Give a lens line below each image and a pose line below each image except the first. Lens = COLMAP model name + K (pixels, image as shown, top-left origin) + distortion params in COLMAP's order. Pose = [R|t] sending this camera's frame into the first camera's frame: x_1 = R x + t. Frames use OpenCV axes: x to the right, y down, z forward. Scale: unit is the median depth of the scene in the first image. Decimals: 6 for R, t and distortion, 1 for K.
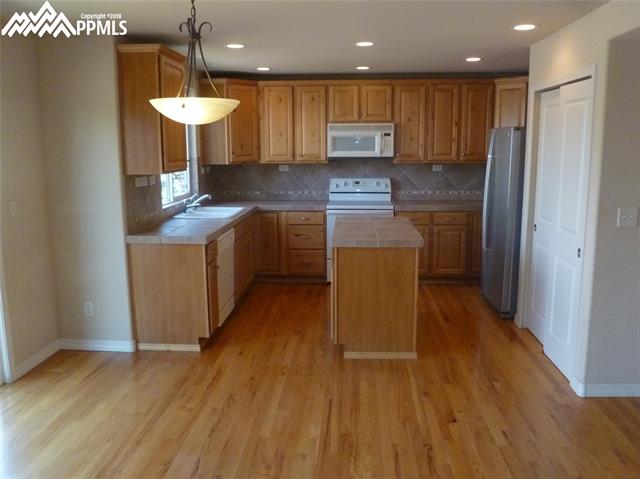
lens RADIAL K [[544.7, 0, 320.0], [0, 544.7, 239.5], [0, 0, 1]] dist [-0.062420, 0.003286]
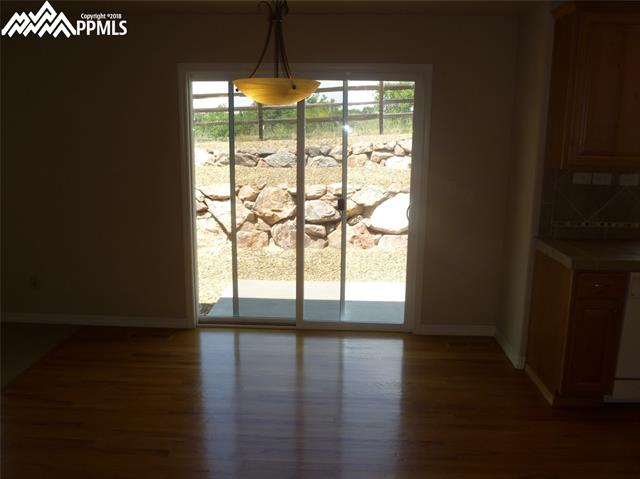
lens RADIAL K [[544.7, 0, 320.0], [0, 544.7, 239.5], [0, 0, 1]] dist [-0.062420, 0.003286]
pose [[-0.000503, 0.190998, -0.981590, 0.320257], [-0.175654, 0.966312, 0.188115, -0.069912], [0.984452, 0.172515, 0.033064, 0.421927]]
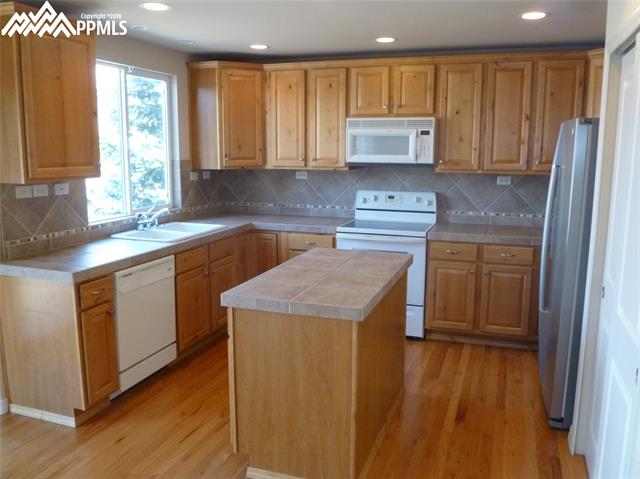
lens RADIAL K [[544.7, 0, 320.0], [0, 544.7, 239.5], [0, 0, 1]] dist [-0.062420, 0.003286]
pose [[0.962739, 0.054932, -0.264795, 0.186642], [-0.056089, 0.998421, 0.003198, -0.045829], [0.264553, 0.011773, 0.964299, 0.267622]]
